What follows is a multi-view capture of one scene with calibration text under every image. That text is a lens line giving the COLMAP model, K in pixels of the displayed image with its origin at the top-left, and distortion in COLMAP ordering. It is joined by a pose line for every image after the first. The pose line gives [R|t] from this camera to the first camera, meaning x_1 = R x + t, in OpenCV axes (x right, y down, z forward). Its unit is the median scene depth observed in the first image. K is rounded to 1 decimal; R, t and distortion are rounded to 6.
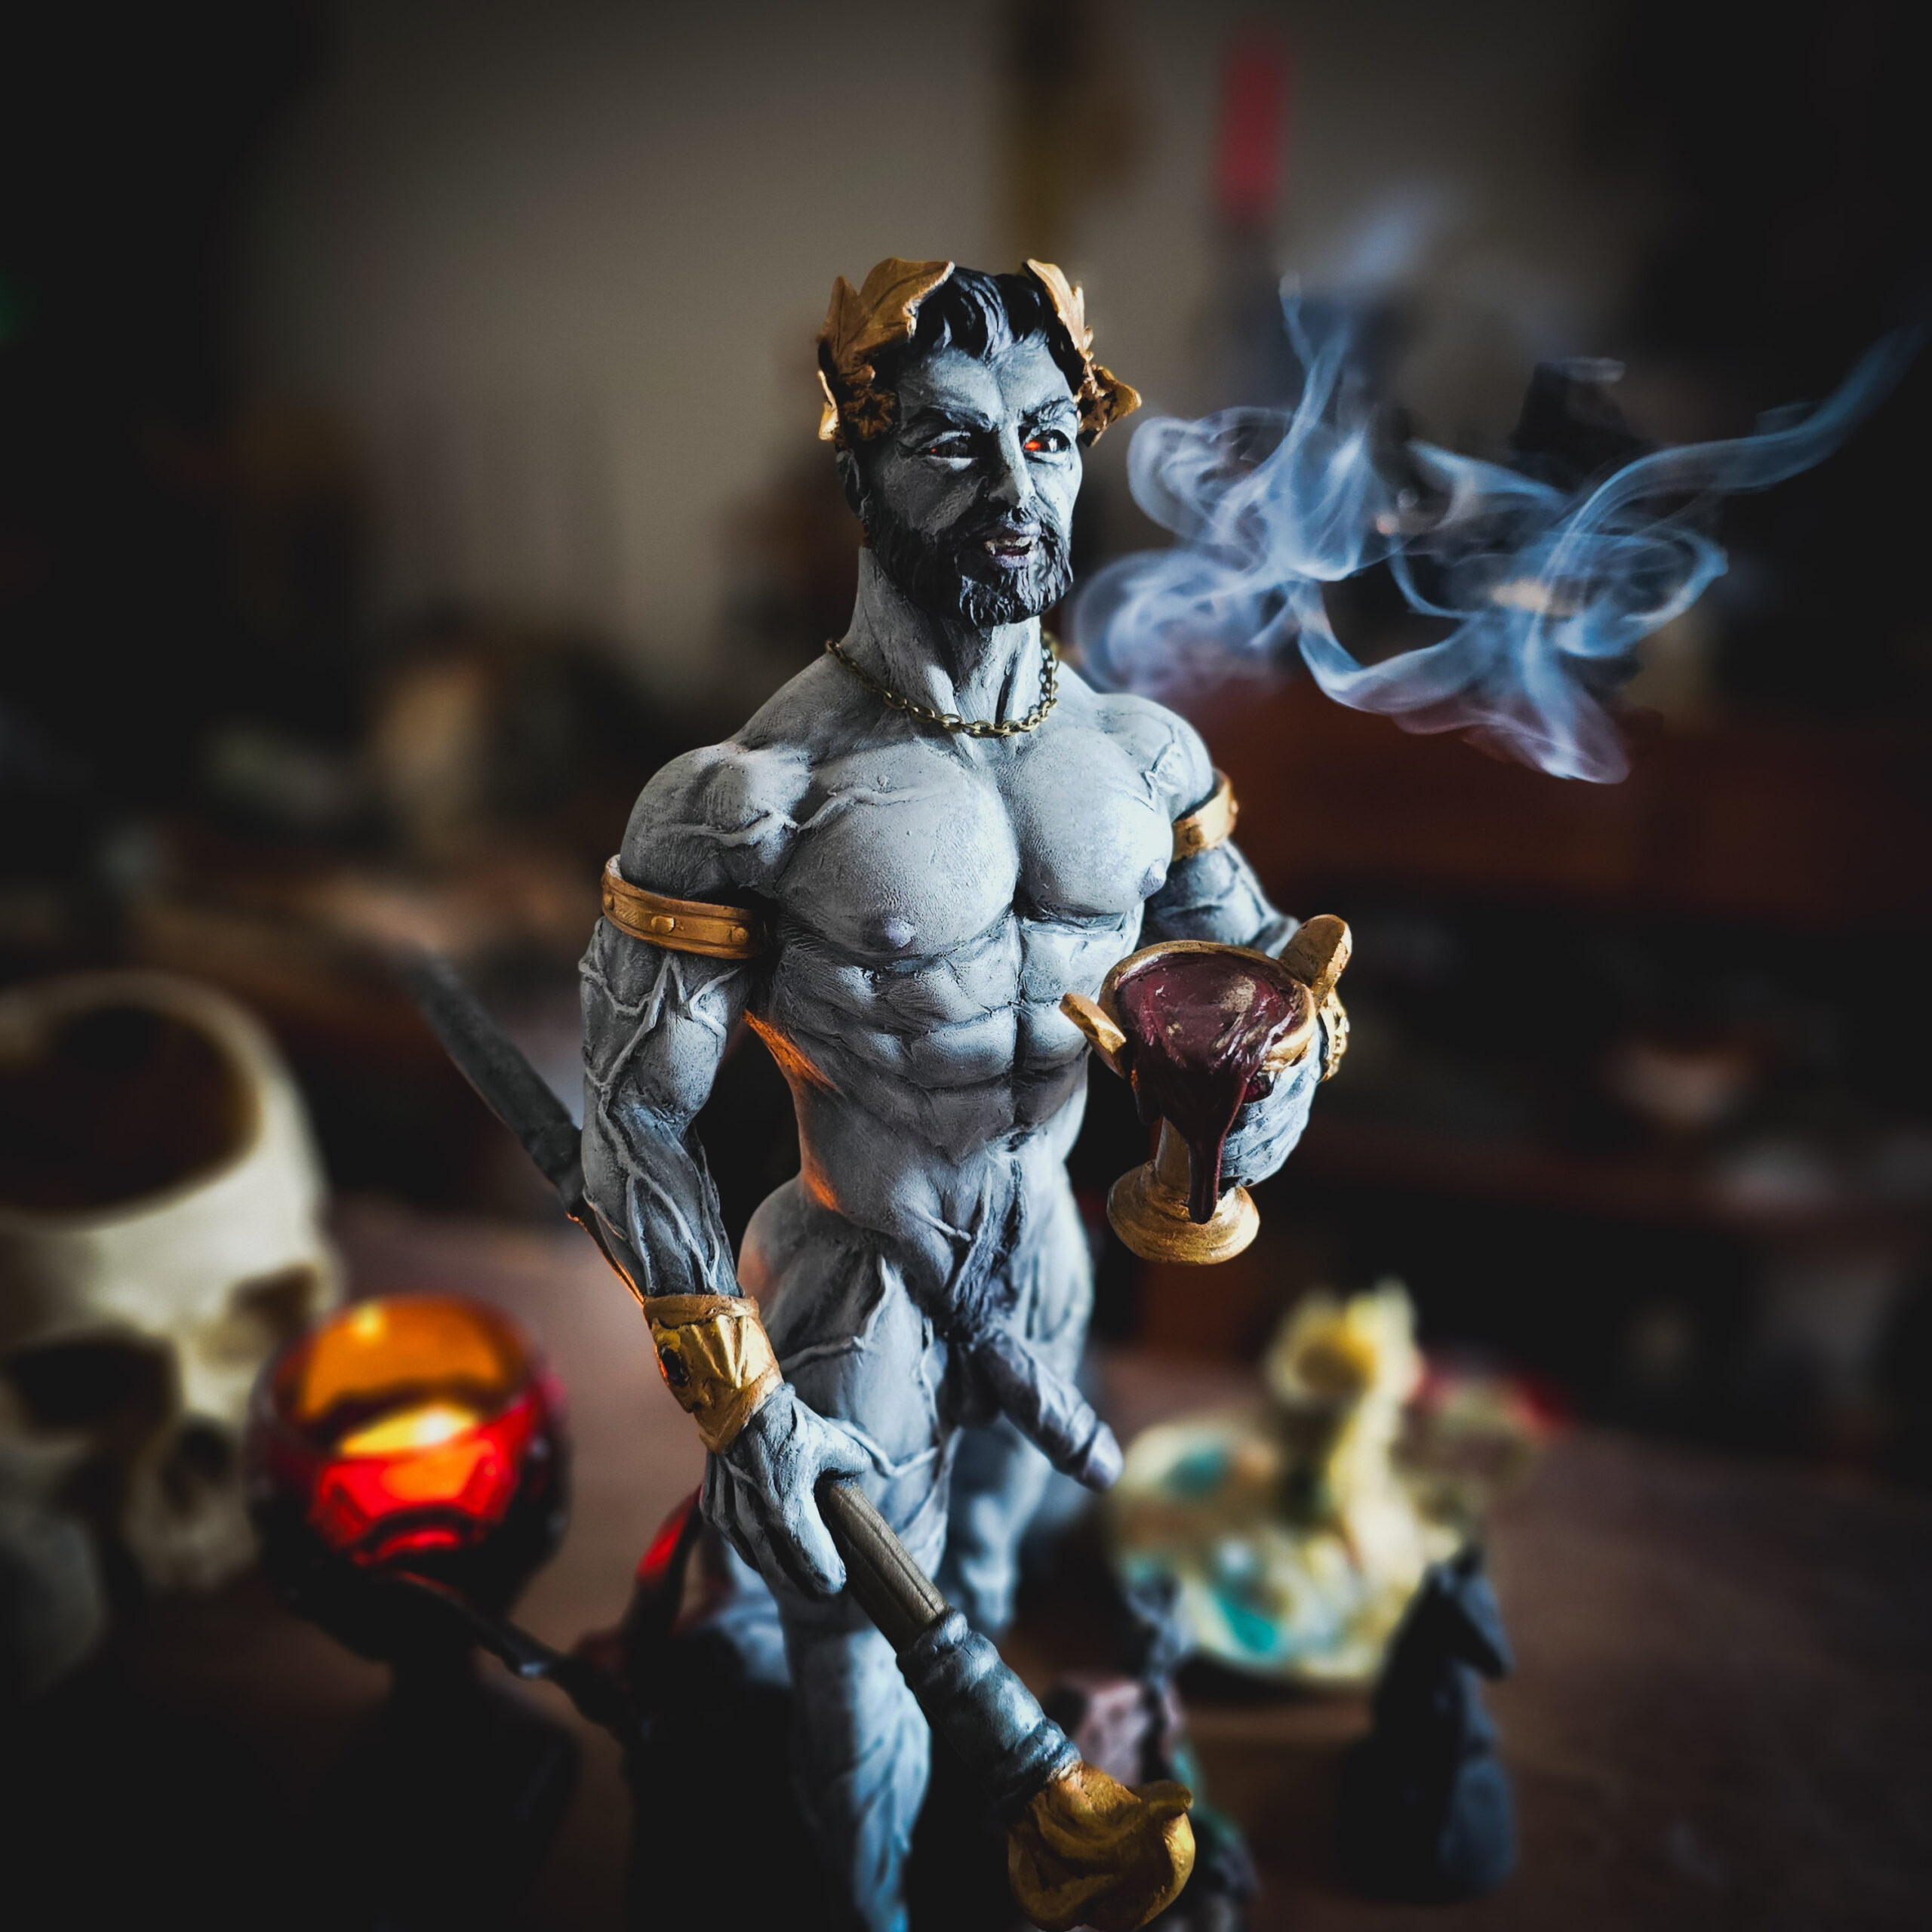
lens RADIAL K [[1801.4, 0, 977.4], [0, 1801.4, 957.9], [0, 0, 1]] dist [0.133667, -0.359662]
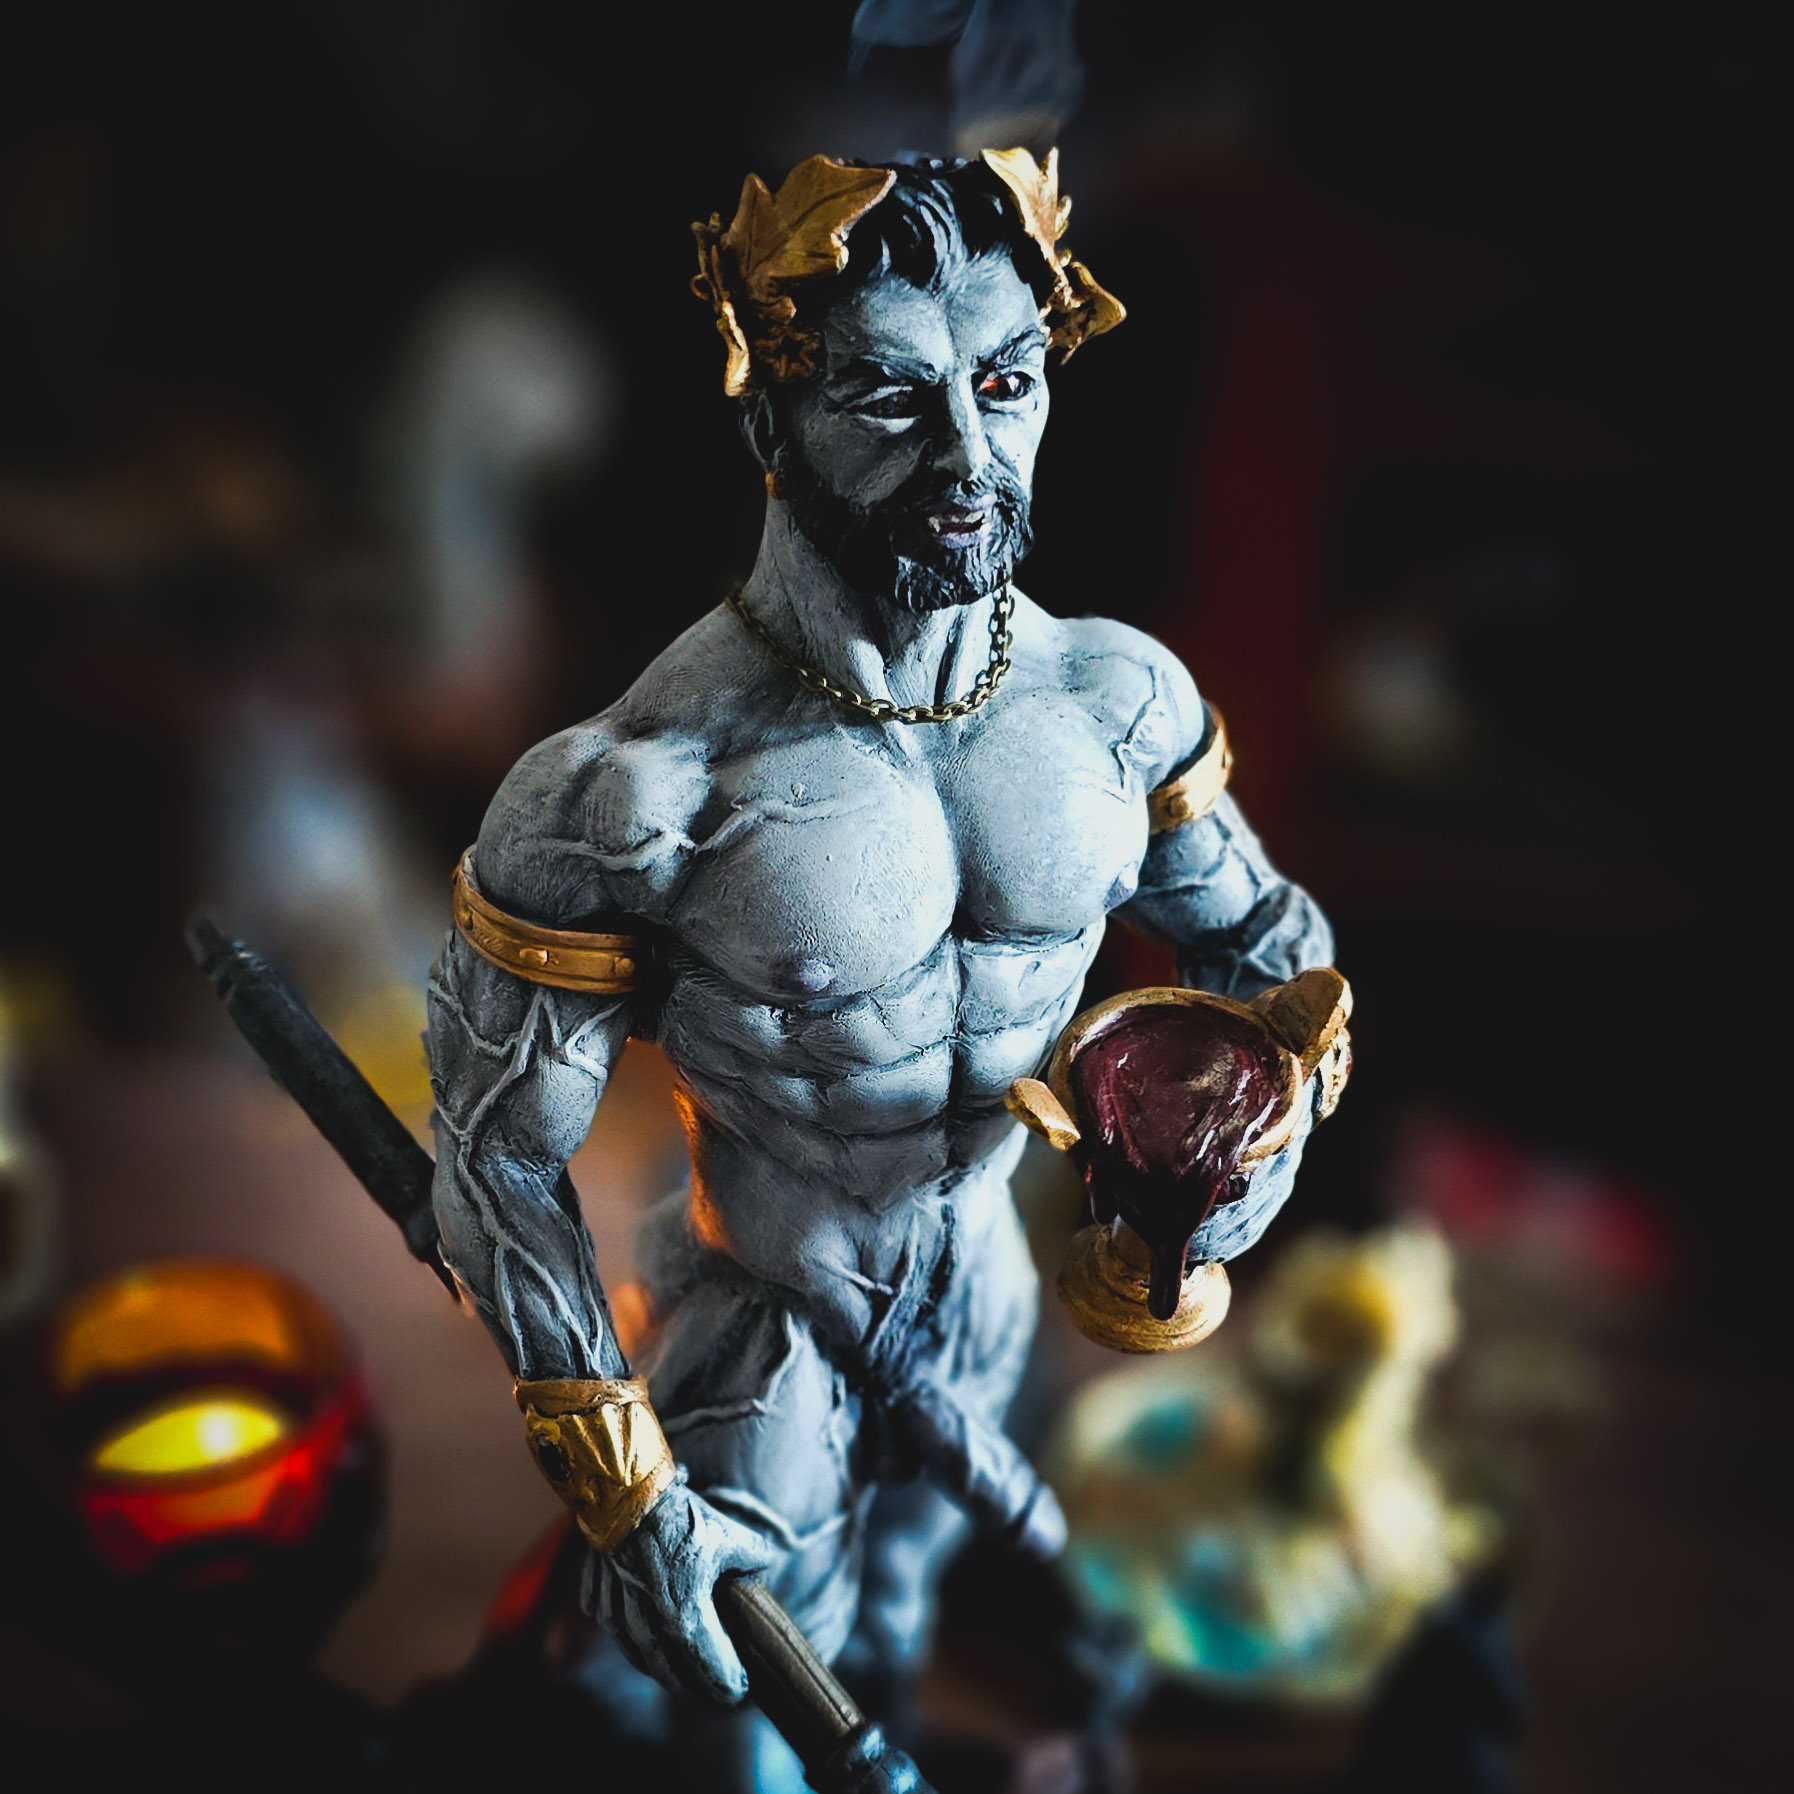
lens RADIAL K [[2768.4, 0, 894.8], [0, 2768.4, 1042.7], [0, 0, 1]] dist [0.160508, 0.002140]
pose [[0.999843, 0.014144, 0.010648, -0.019646], [-0.016036, 0.978388, 0.206154, -0.245089], [-0.007502, -0.206292, 0.978462, -0.264470]]
